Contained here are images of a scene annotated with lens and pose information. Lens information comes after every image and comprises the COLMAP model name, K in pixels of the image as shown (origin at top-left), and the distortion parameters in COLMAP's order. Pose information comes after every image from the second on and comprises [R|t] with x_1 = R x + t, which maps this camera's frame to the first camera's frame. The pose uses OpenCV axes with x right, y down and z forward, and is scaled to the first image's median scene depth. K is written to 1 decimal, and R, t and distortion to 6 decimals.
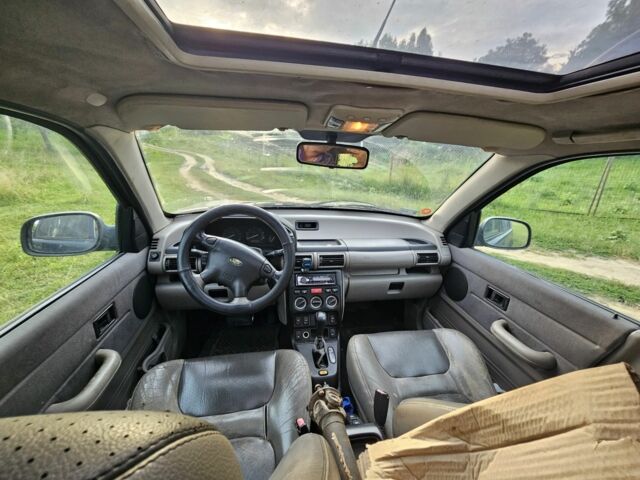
lens RADIAL K [[277.8, 0, 320.0], [0, 277.8, 240.0], [0, 0, 1]] dist [-0.001110, -0.000026]
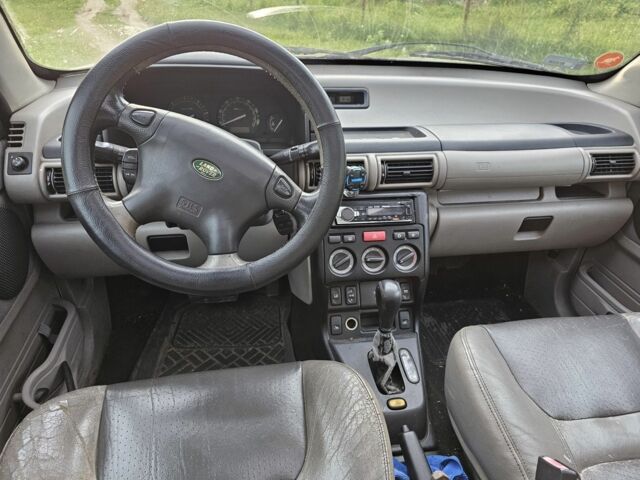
lens RADIAL K [[461.3, 0, 320.0], [0, 461.3, 240.0], [0, 0, 1]] dist [0.066356, -0.075475]
pose [[0.999743, -0.007226, -0.021489, -0.093998], [0.011296, 0.980578, 0.195805, 0.036681], [0.019657, -0.195997, 0.980407, 0.239977]]
